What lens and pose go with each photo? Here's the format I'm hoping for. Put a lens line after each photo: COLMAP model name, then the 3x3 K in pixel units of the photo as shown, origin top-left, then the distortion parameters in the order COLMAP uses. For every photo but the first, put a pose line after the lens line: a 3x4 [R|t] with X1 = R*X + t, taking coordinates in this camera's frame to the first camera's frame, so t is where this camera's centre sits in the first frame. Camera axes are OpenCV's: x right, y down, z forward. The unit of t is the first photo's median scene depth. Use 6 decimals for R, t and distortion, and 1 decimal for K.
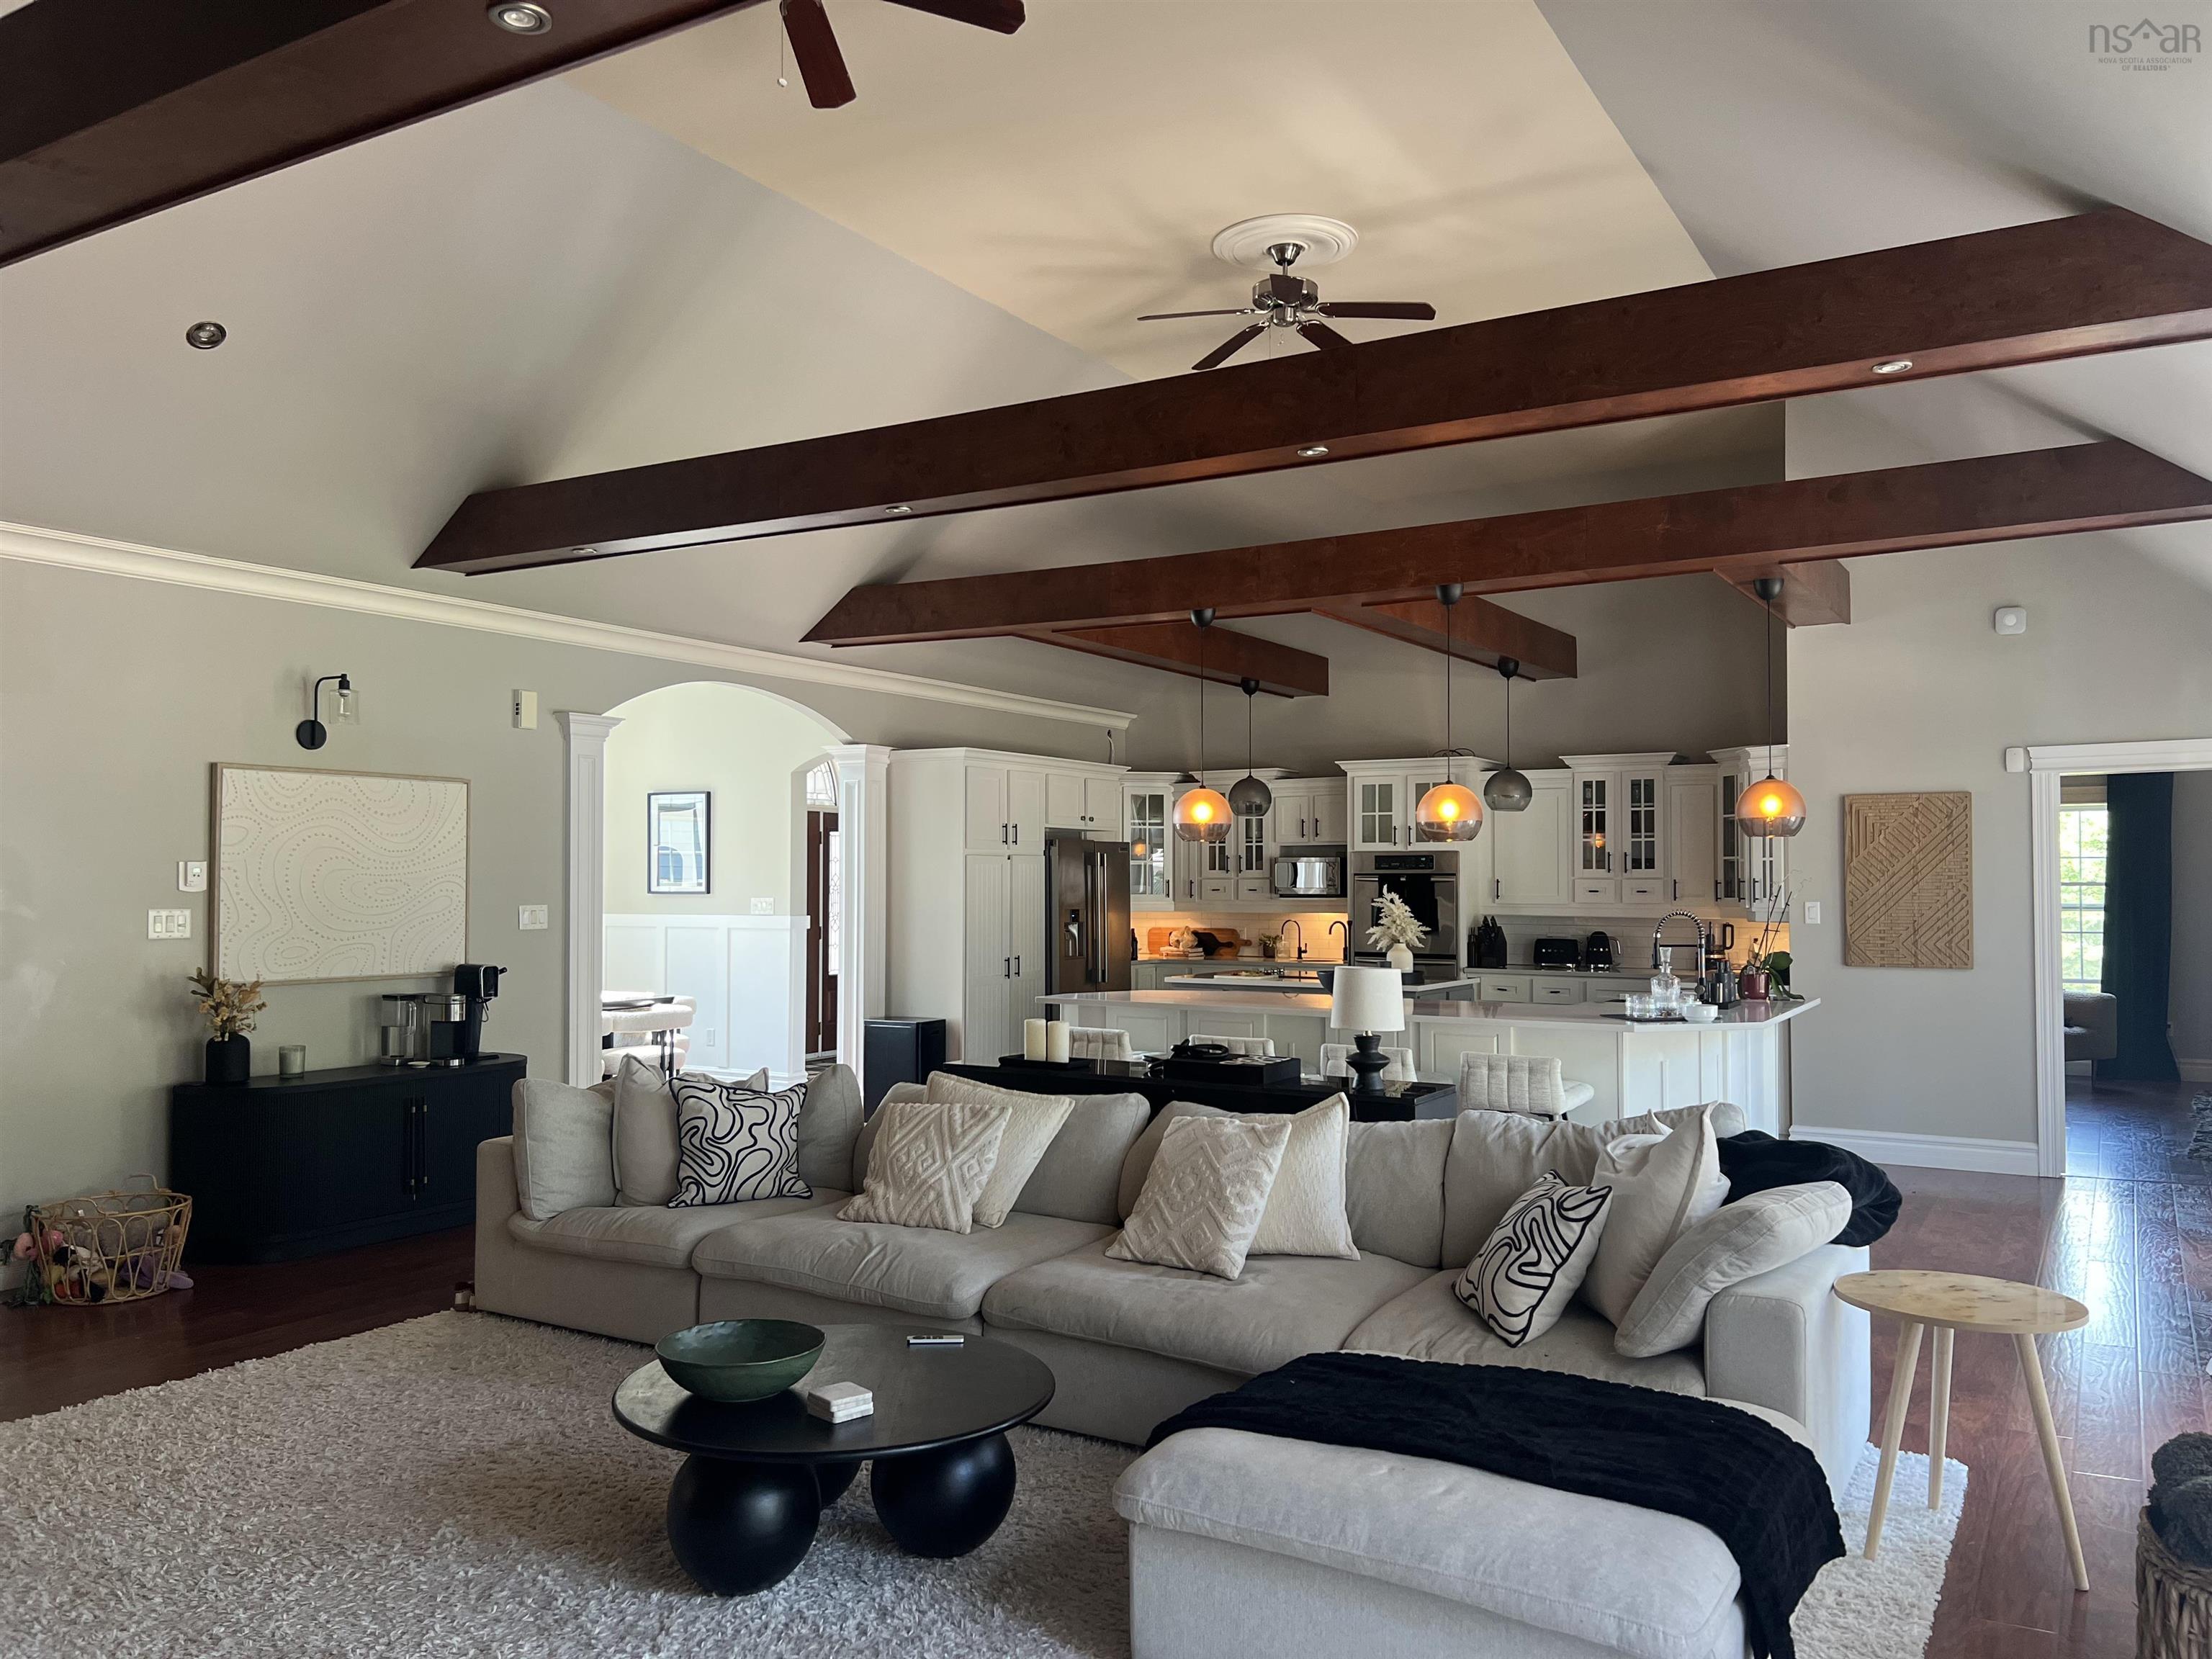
lens RADIAL K [[1666.6, 0, 1104.0], [0, 1666.6, 855.3], [0, 0, 1]] dist [0.045663, -0.006164]
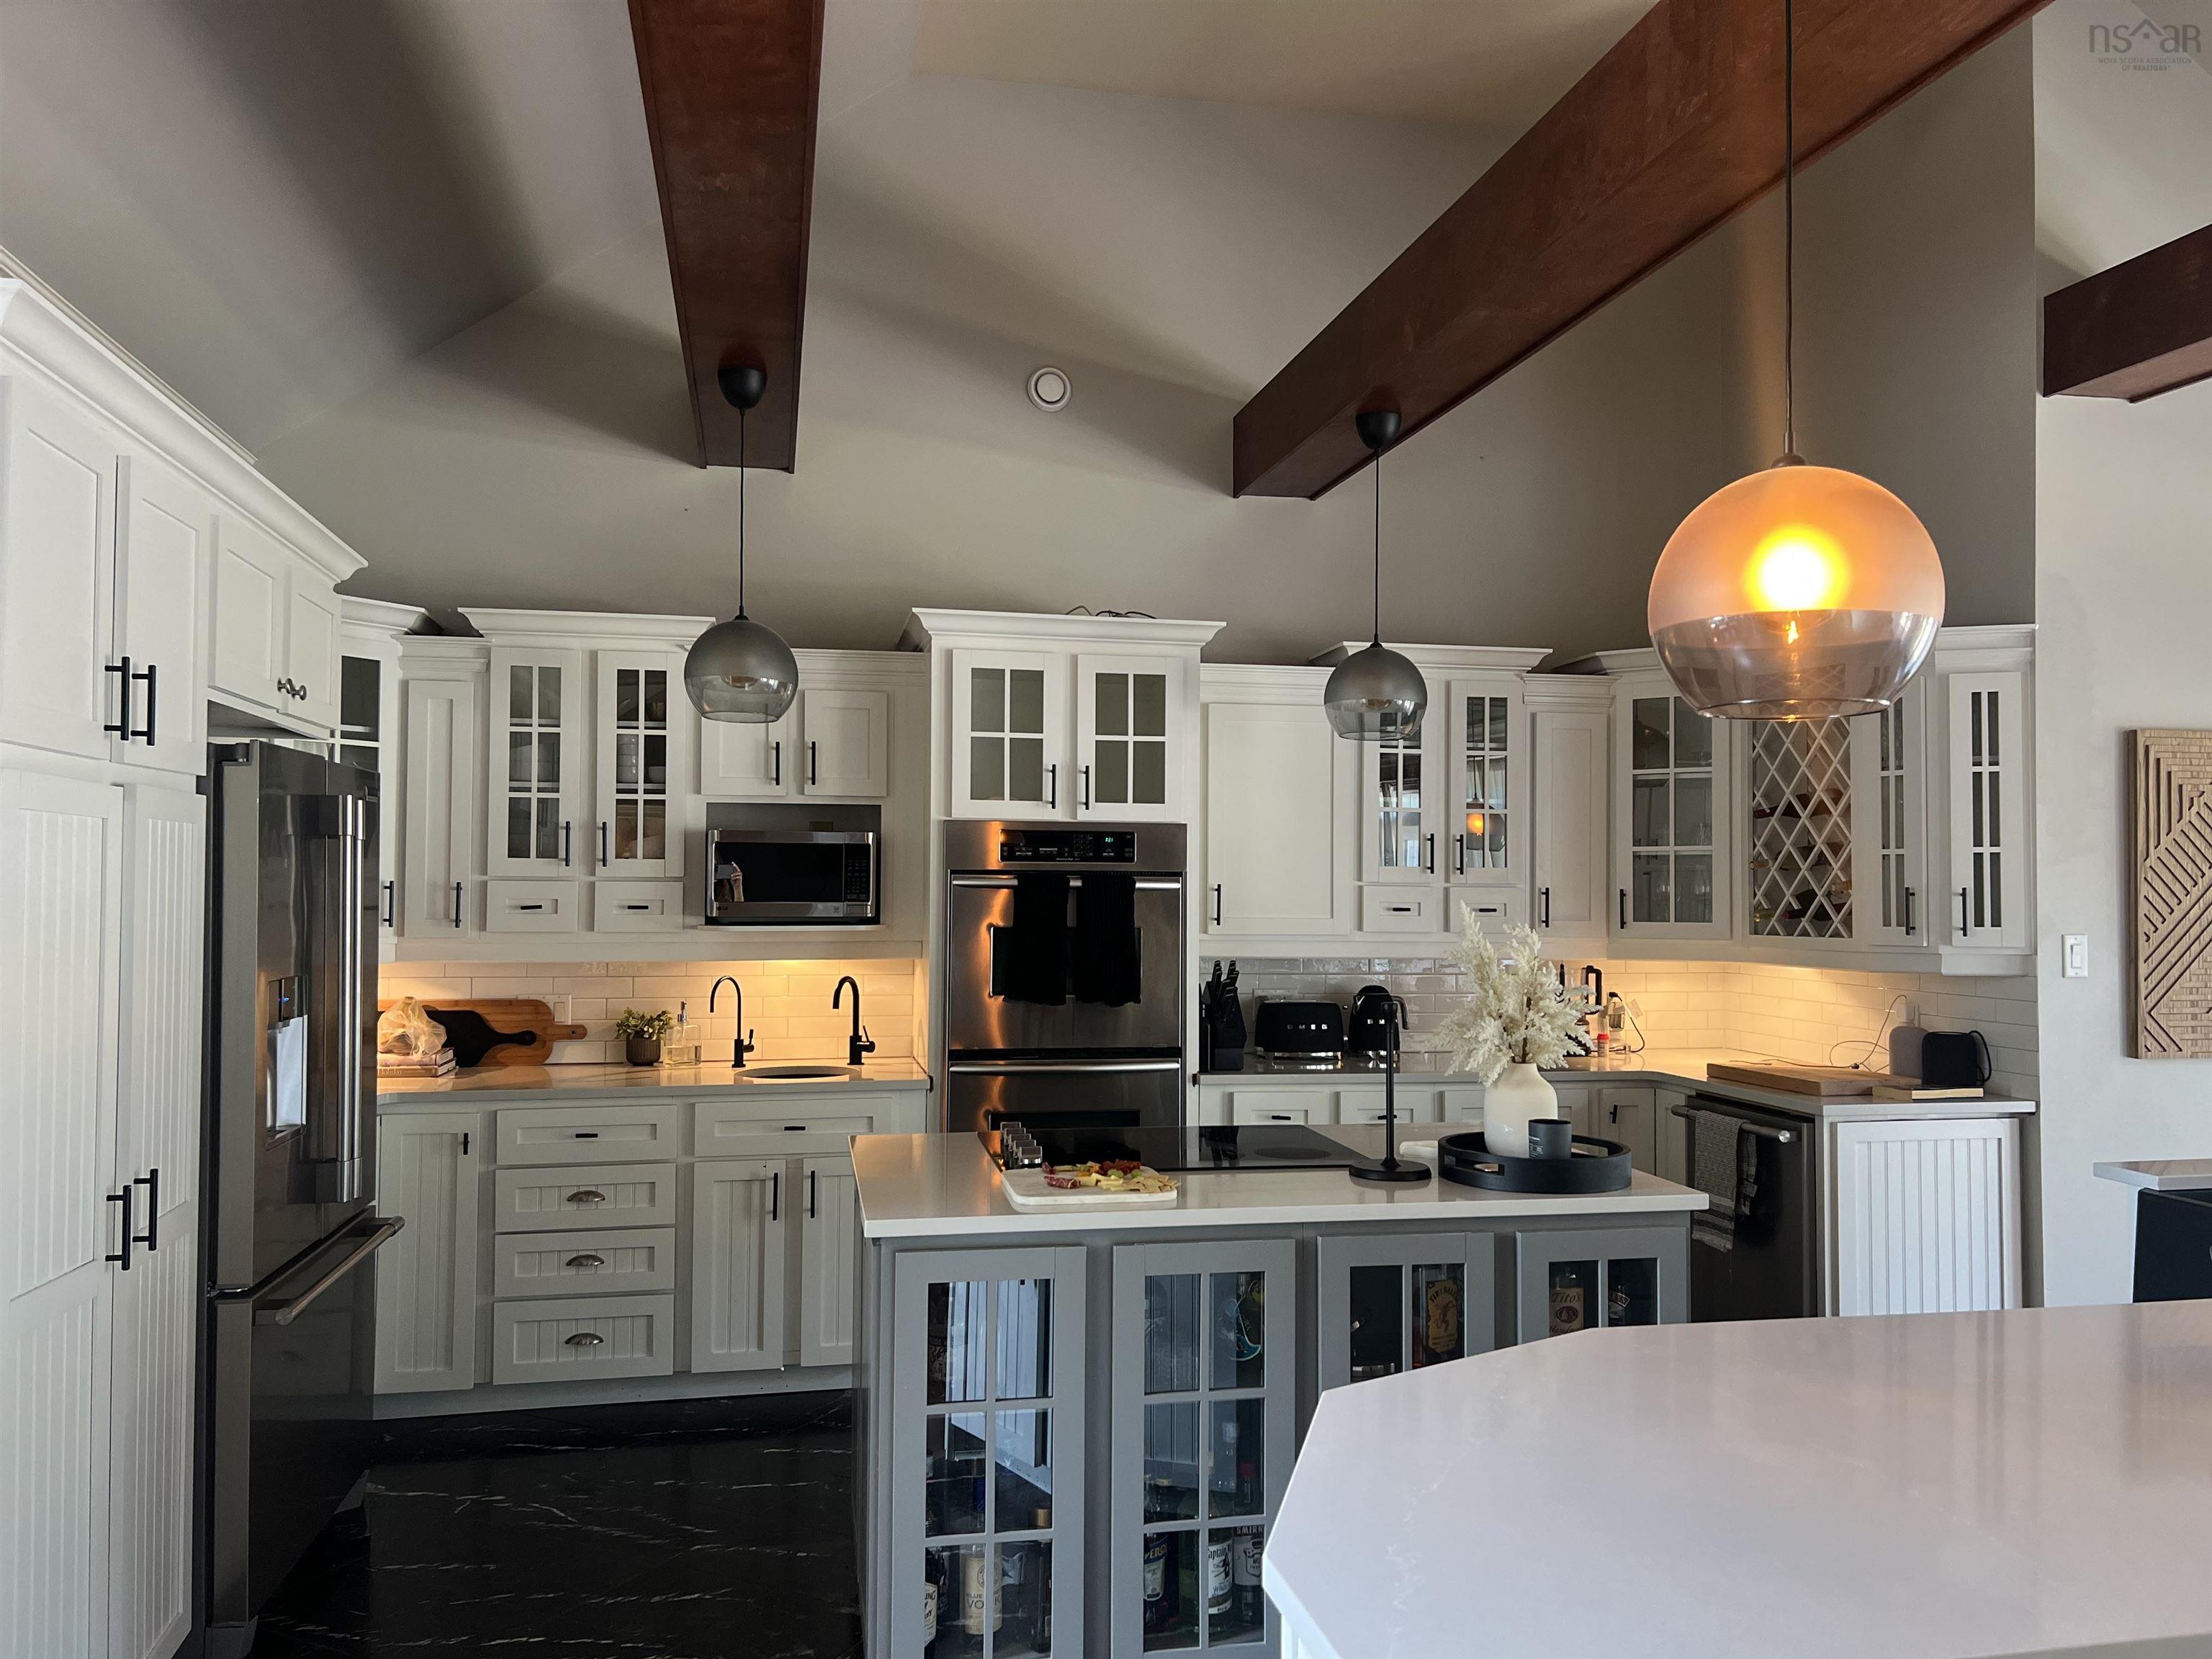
lens RADIAL K [[1666.6, 0, 1104.0], [0, 1666.6, 855.3], [0, 0, 1]] dist [0.045663, -0.006164]
pose [[0.729966, 0.017797, 0.683252, -0.122662], [-0.016350, 0.999830, -0.008576, 0.010662], [-0.683288, -0.004911, 0.730133, 0.688341]]
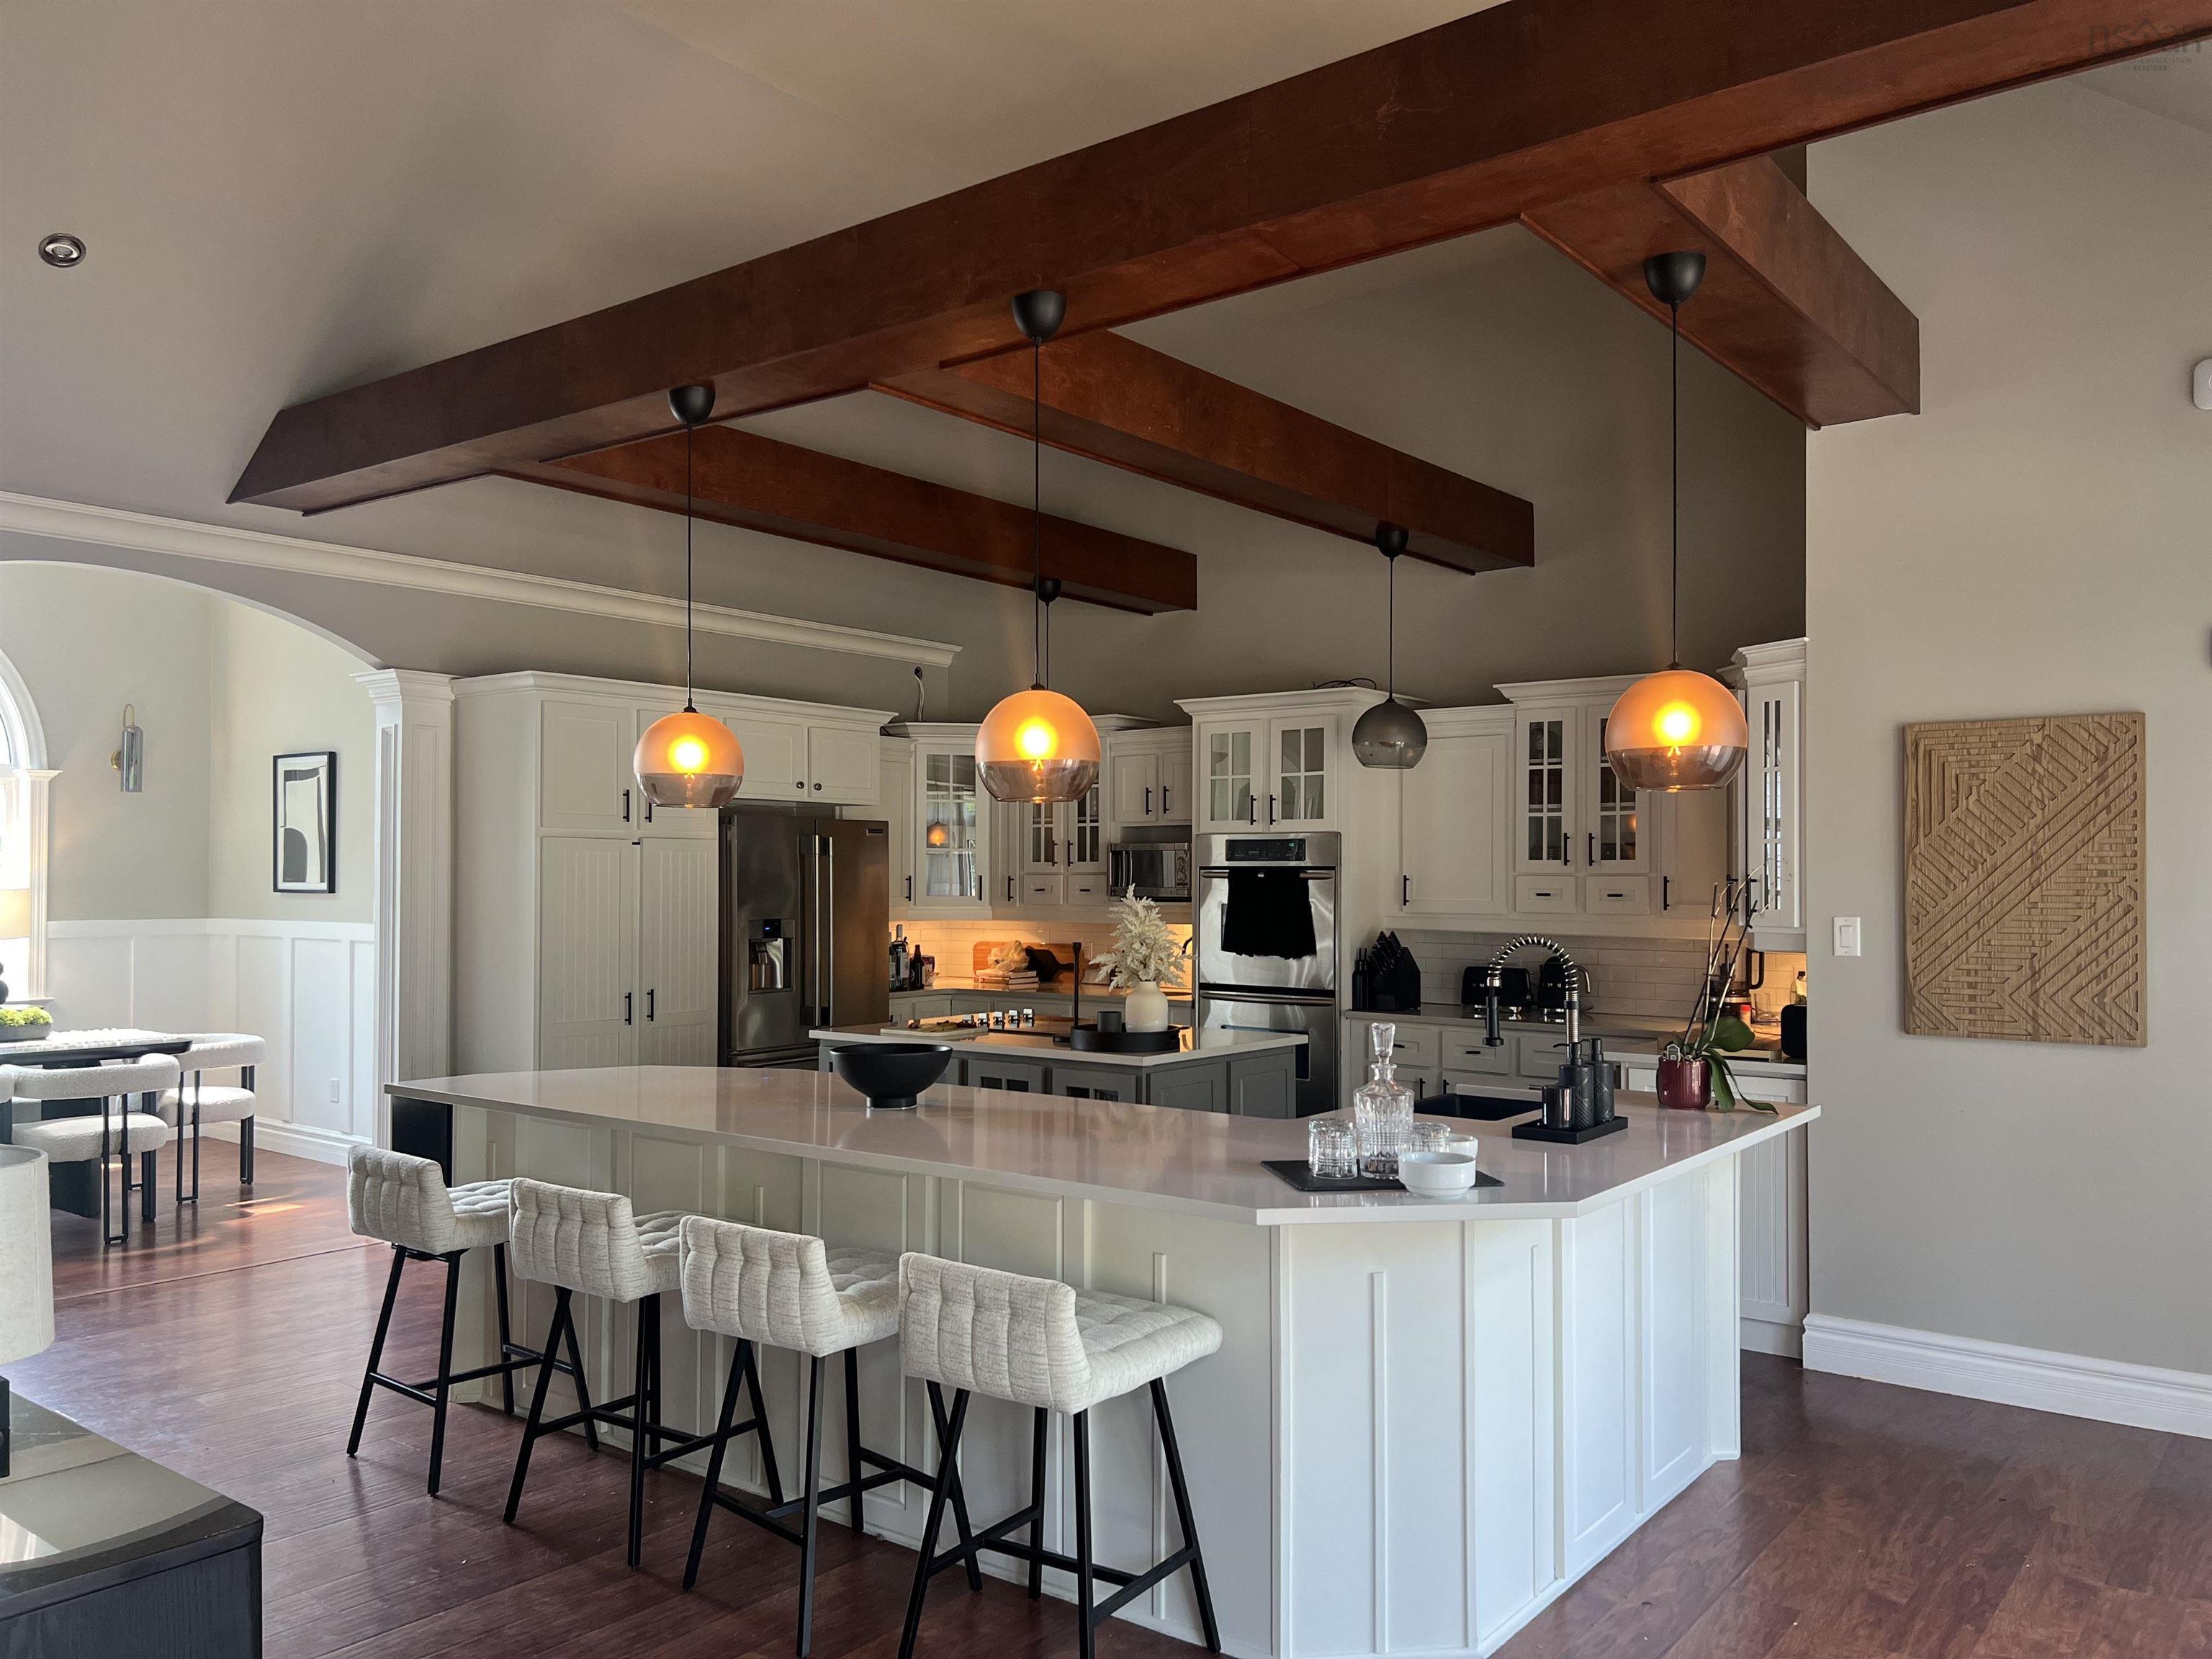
lens RADIAL K [[1655.0, 0, 1113.3], [0, 1655.0, 861.1], [0, 0, 1]] dist [0.018407, -0.003589]
pose [[0.992927, 0.002213, -0.118708, 0.203598], [-0.001594, 0.999985, 0.005314, 0.005467], [0.118718, -0.005087, 0.992915, 0.351905]]
